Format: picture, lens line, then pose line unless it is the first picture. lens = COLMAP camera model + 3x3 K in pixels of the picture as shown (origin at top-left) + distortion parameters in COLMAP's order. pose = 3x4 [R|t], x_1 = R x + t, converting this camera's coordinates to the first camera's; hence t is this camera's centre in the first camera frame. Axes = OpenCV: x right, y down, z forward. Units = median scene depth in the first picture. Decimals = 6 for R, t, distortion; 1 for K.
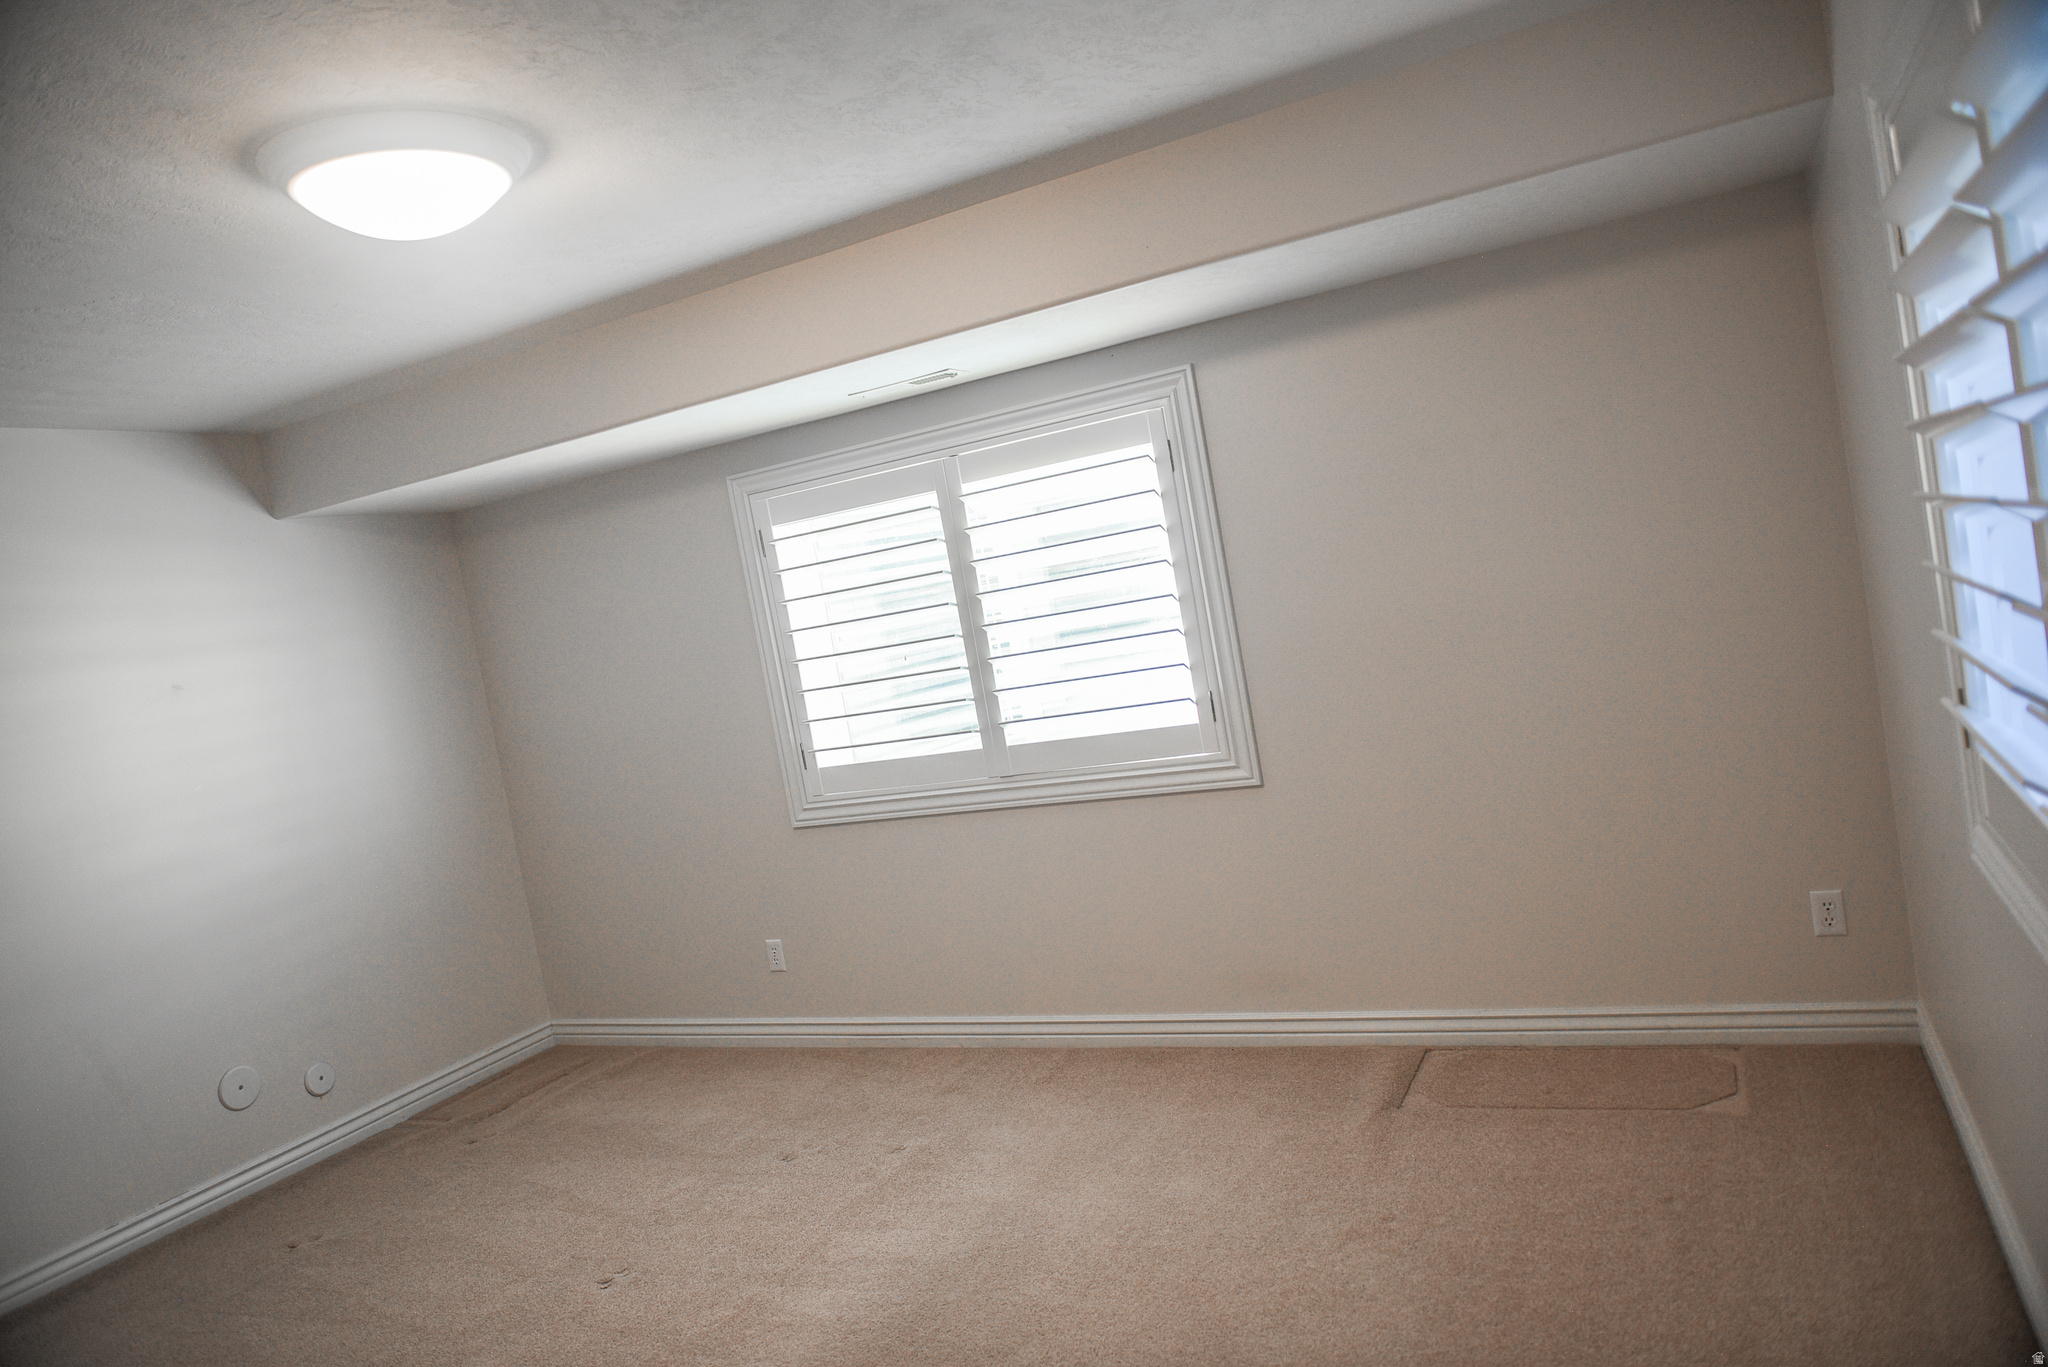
lens RADIAL K [[1383.9, 0, 1024.0], [0, 1383.9, 683.5], [0, 0, 1]] dist [-0.015754, -0.000803]
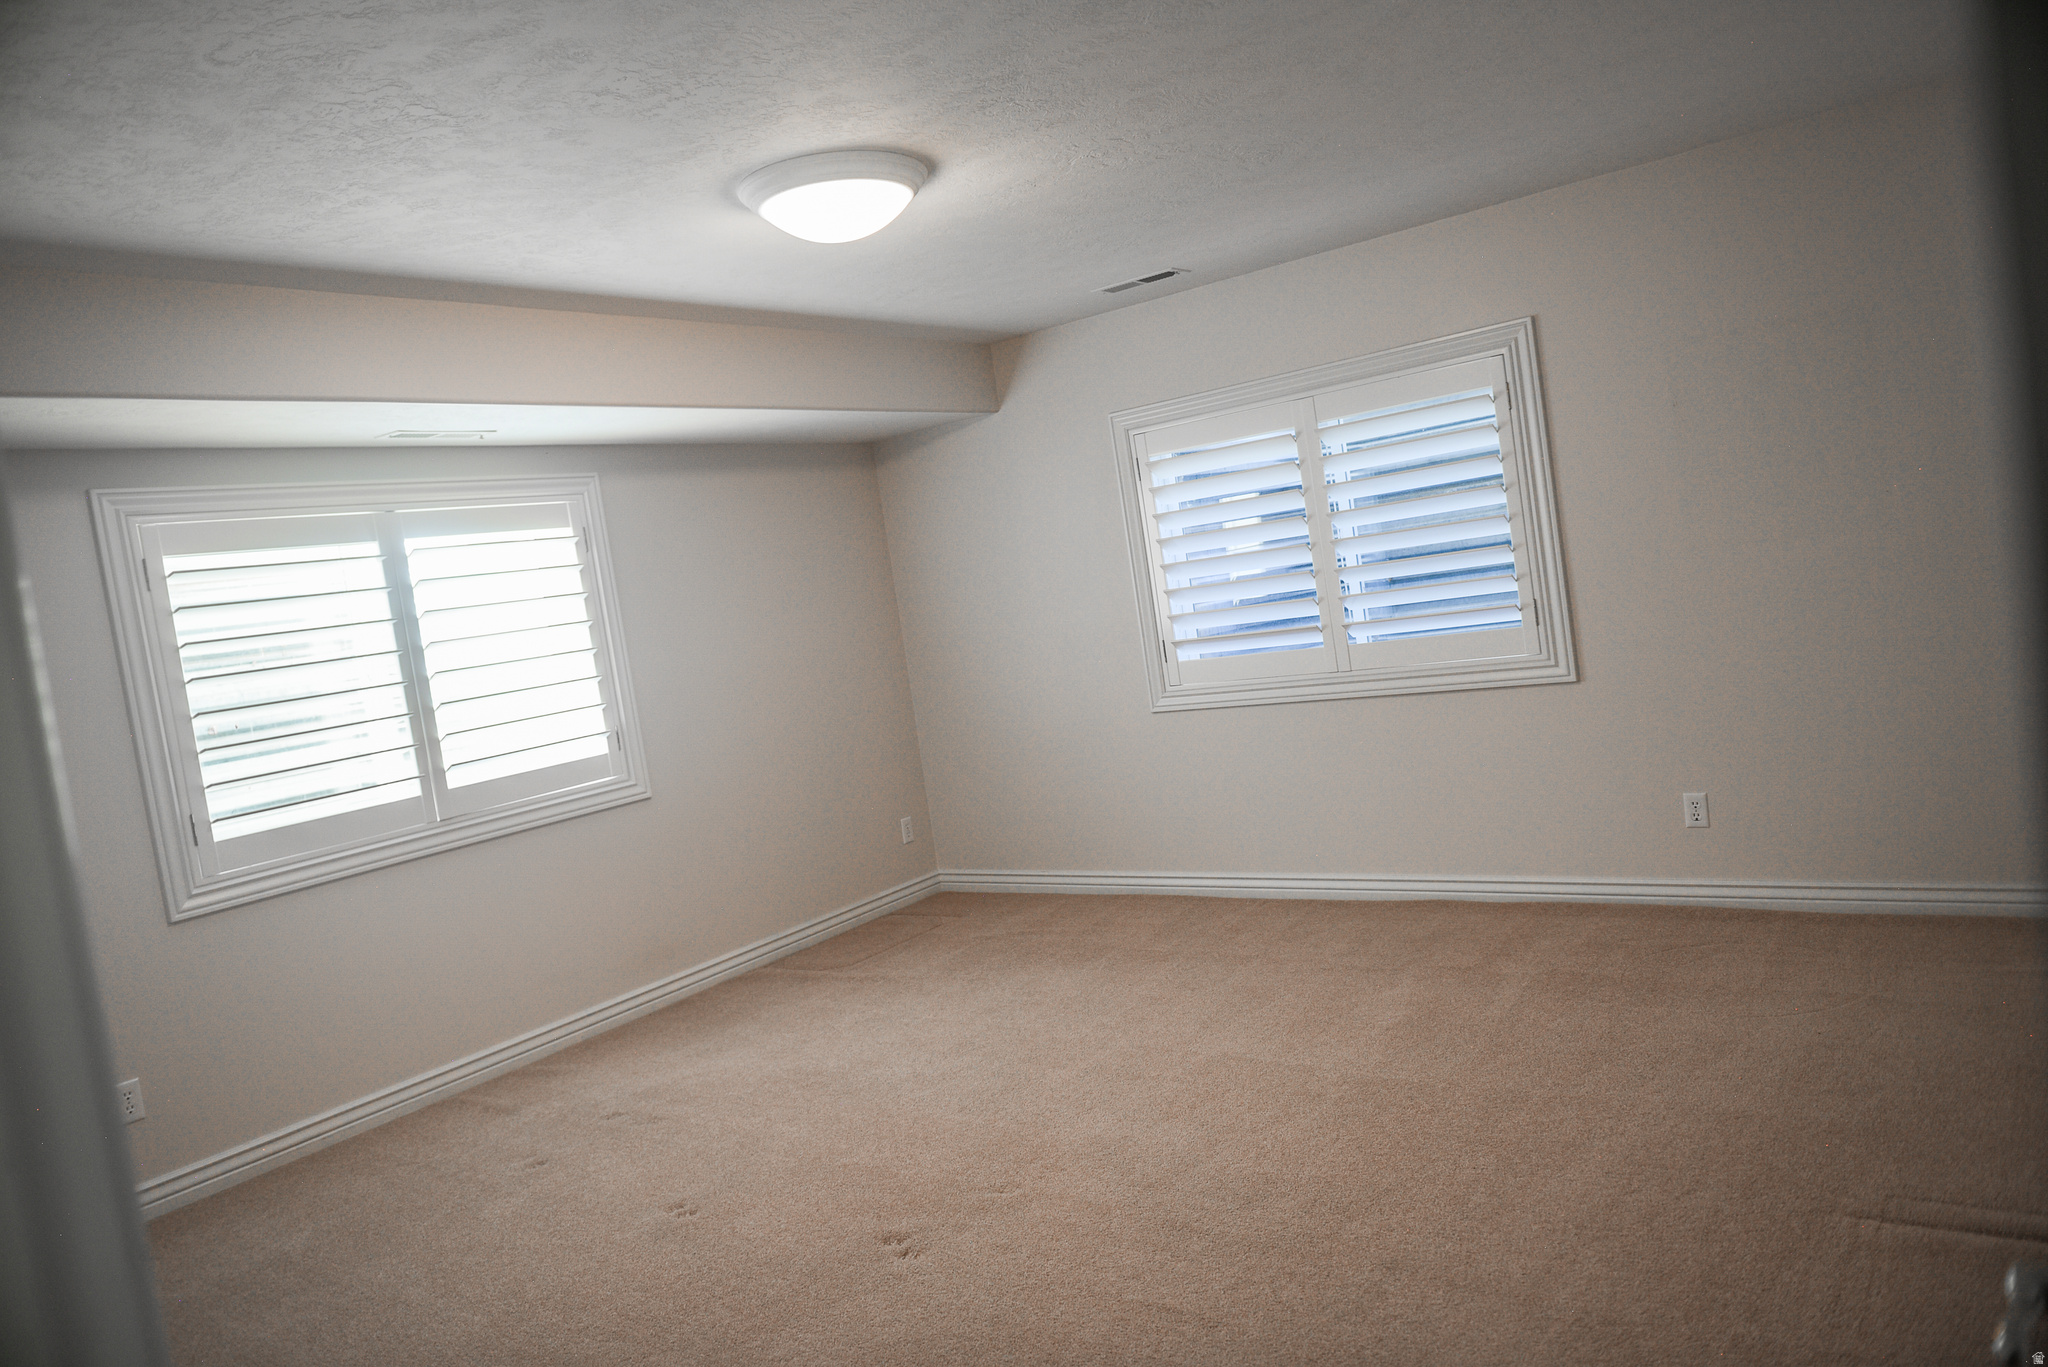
lens RADIAL K [[1383.9, 0, 1024.0], [0, 1383.9, 683.5], [0, 0, 1]] dist [-0.015754, -0.000803]
pose [[0.185515, 0.067387, 0.980328, -0.960474], [0.177673, 0.978902, -0.100912, 0.149080], [-0.966445, 0.192898, 0.169628, 0.387674]]
